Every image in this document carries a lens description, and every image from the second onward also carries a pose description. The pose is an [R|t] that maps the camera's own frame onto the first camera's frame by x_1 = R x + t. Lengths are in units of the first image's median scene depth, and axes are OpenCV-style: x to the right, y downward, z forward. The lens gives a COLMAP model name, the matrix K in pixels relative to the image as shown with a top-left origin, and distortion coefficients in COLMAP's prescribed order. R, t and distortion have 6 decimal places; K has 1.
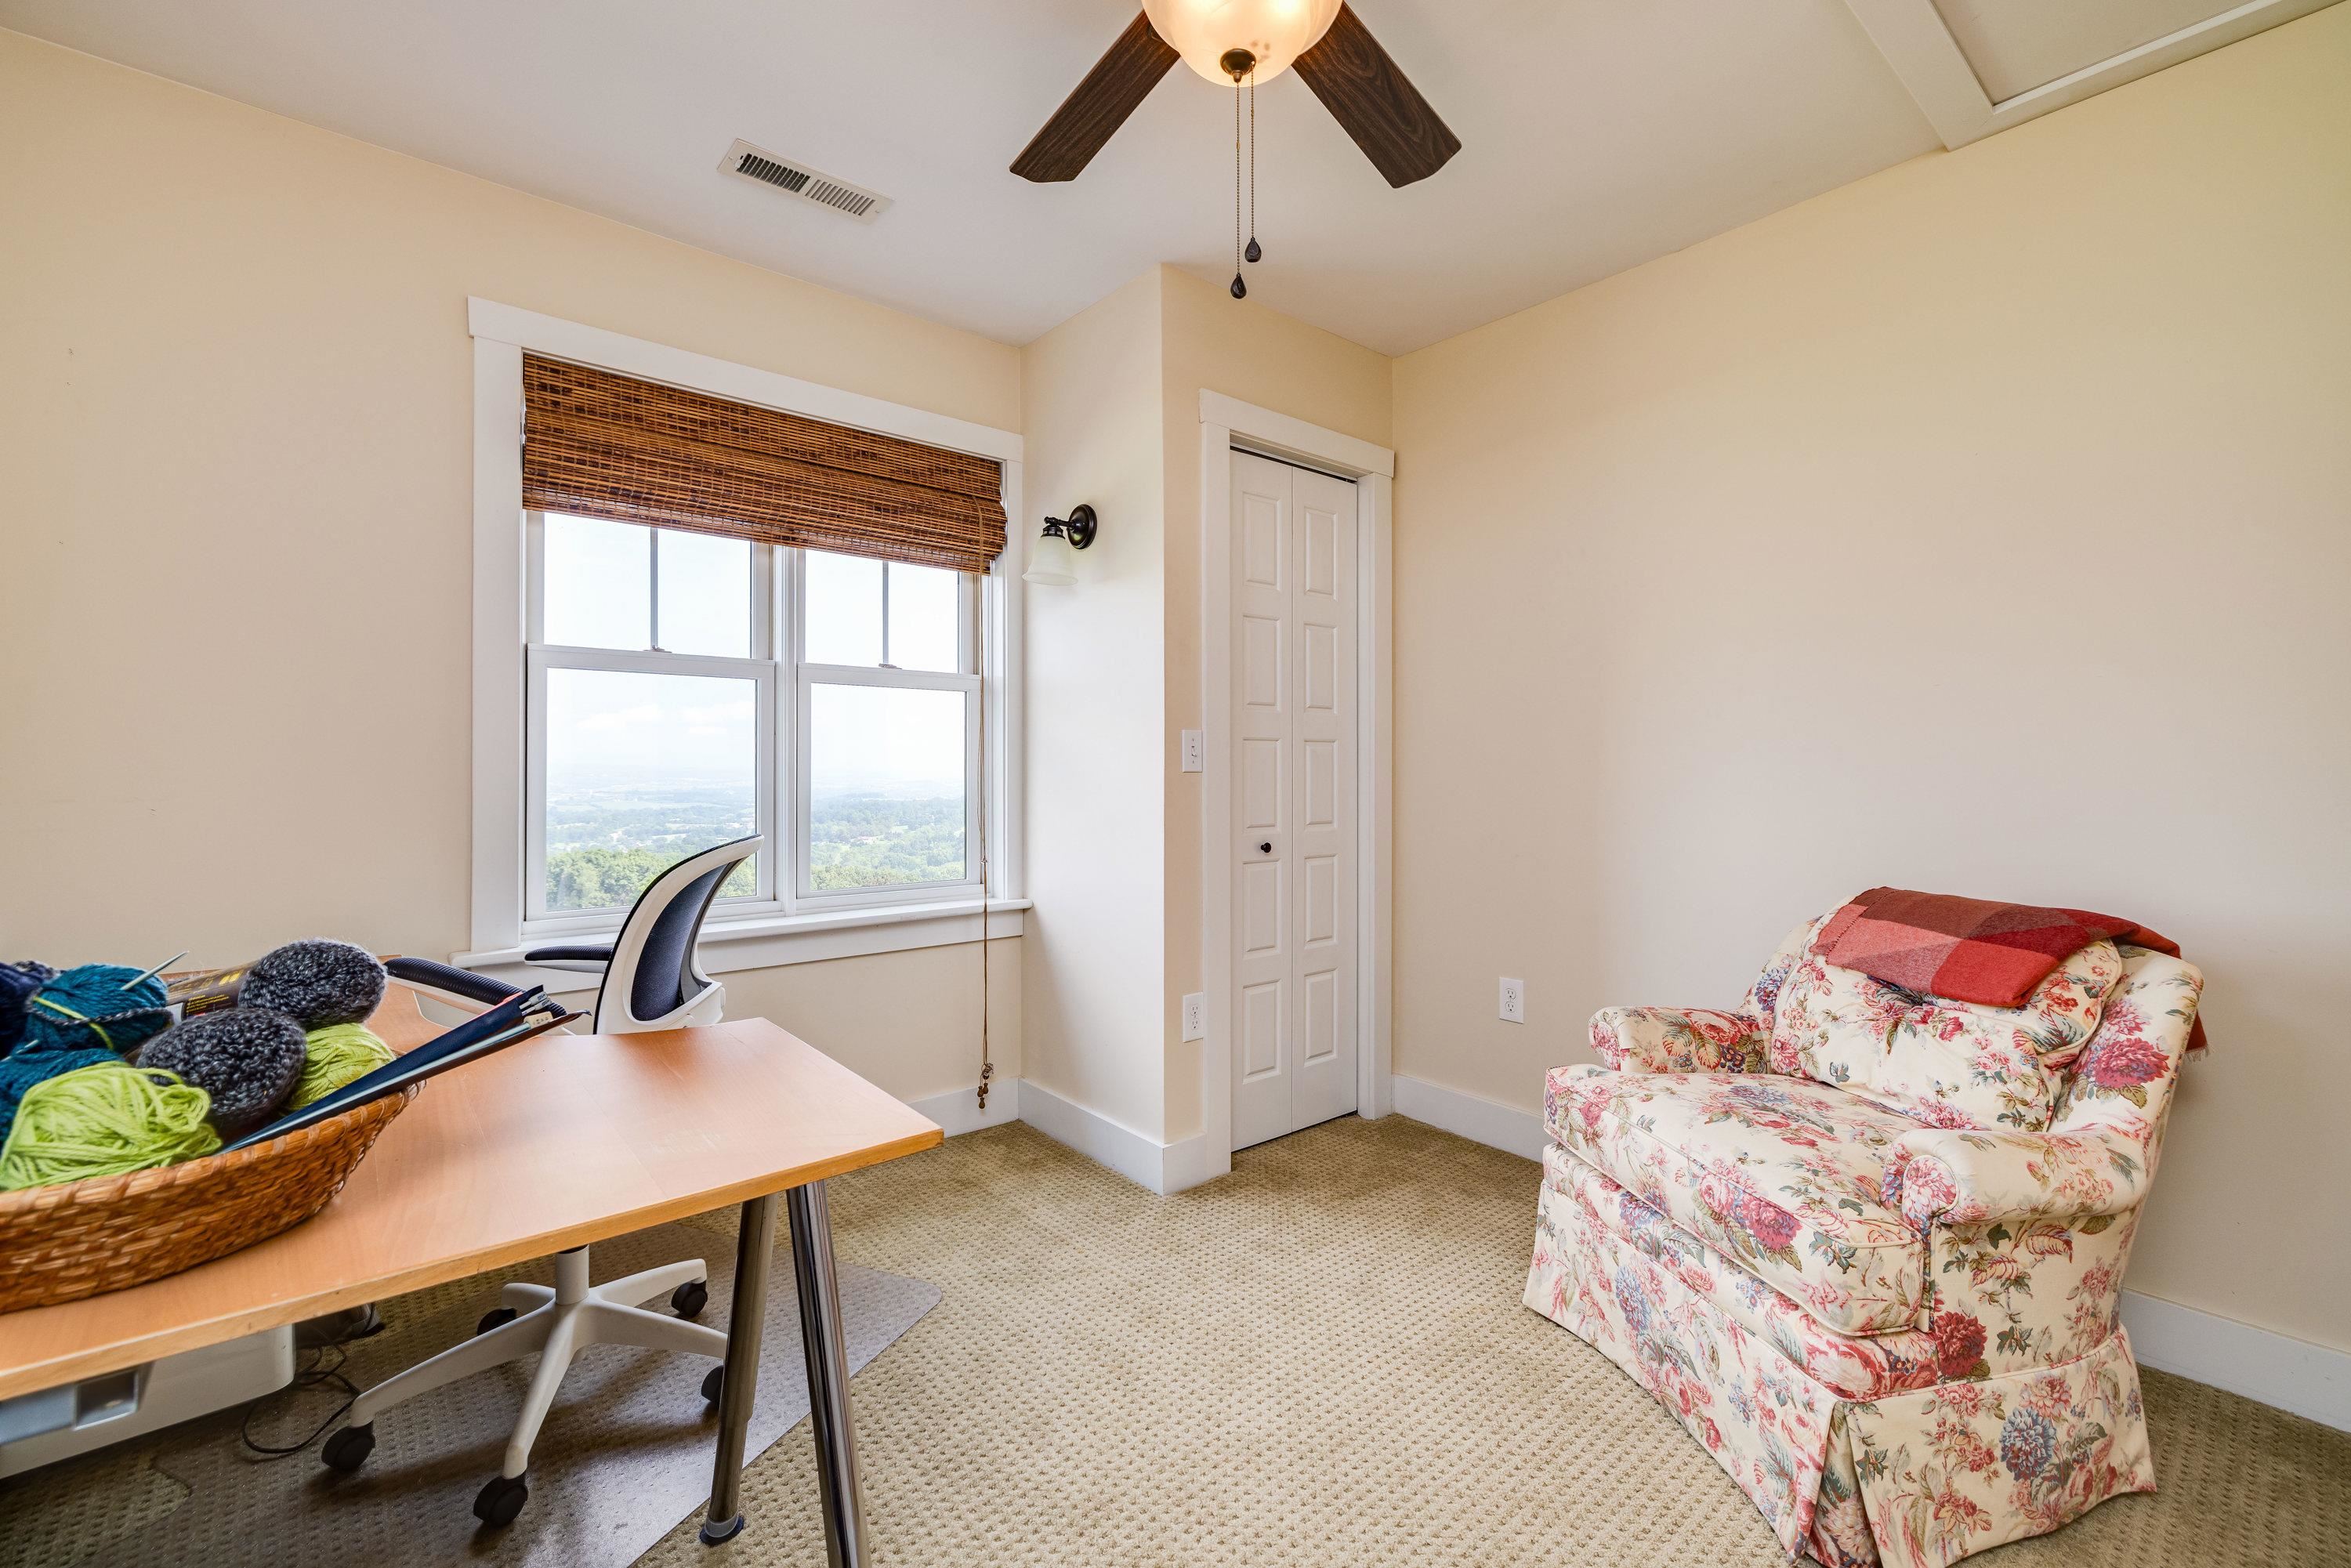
lens RADIAL K [[972.1, 0, 1239.2], [0, 972.1, 744.7], [0, 0, 1]] dist [-0.000337, 0.000051]
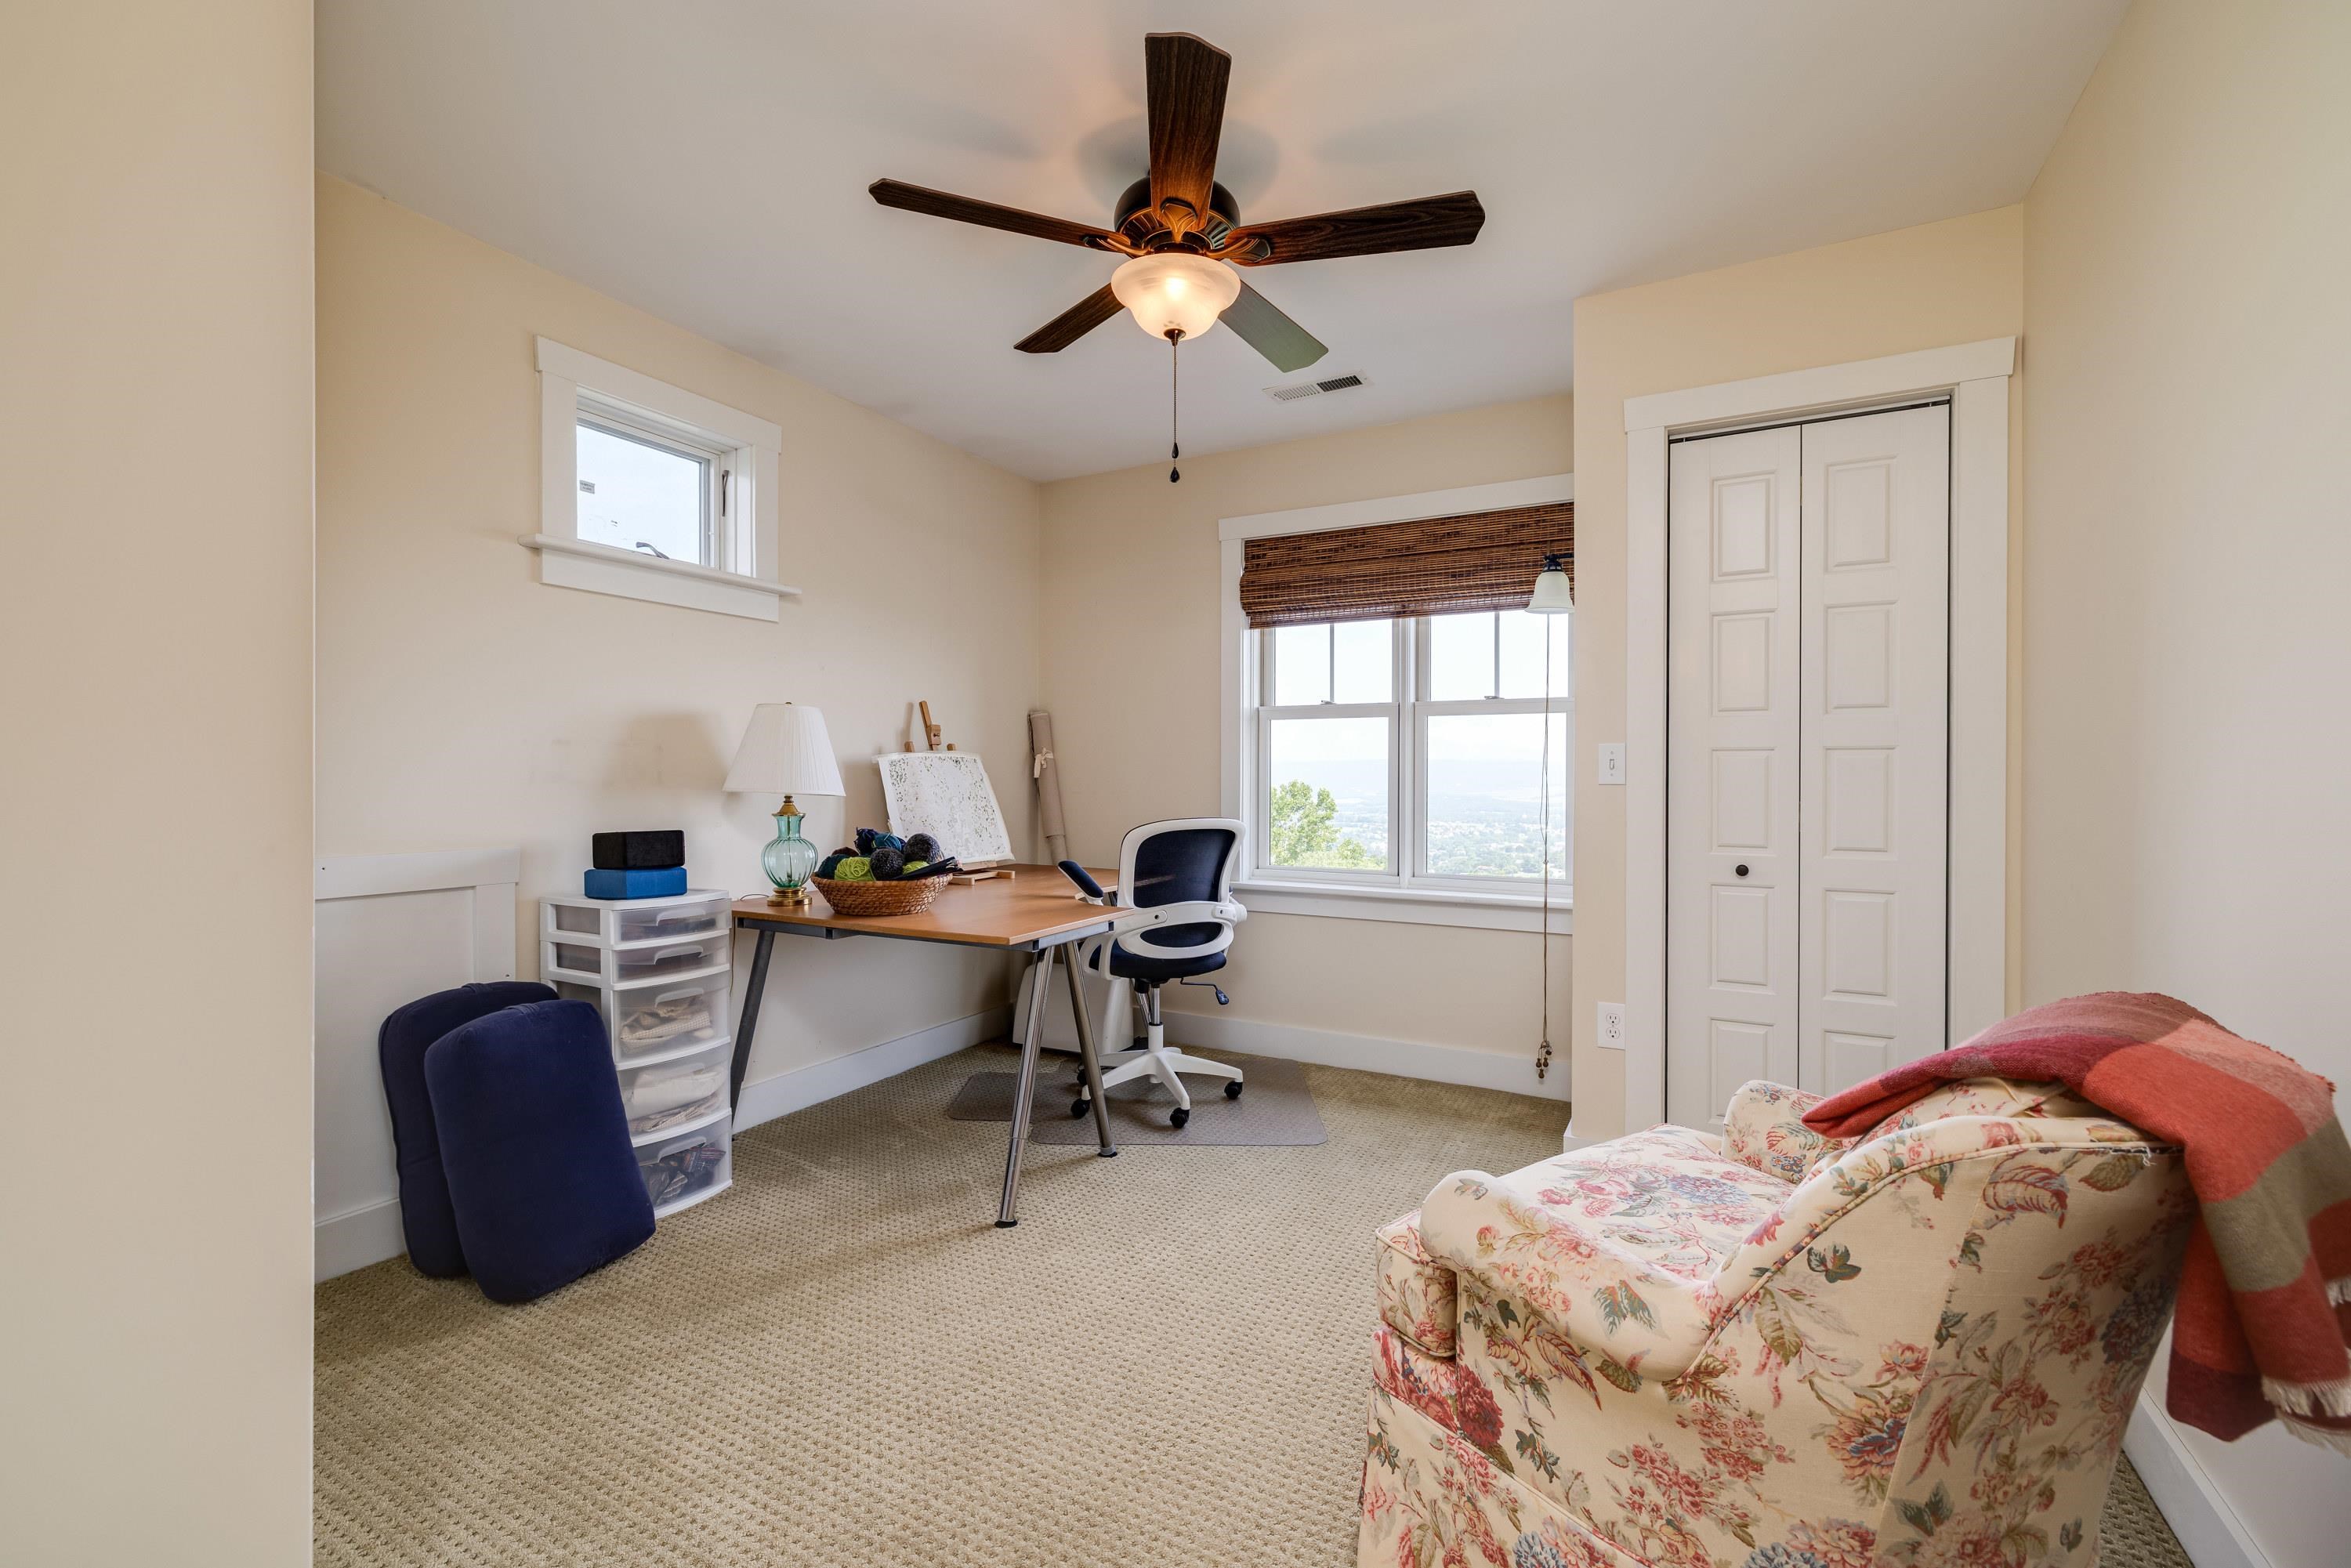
lens RADIAL K [[986.1, 0, 1170.0], [0, 986.1, 769.3], [0, 0, 1]] dist [0.000075, -0.000277]
pose [[0.361684, -0.008630, -0.932261, 0.761171], [0.016997, 0.999852, -0.002662, 0.007090], [0.932146, -0.014883, 0.361777, 0.205007]]
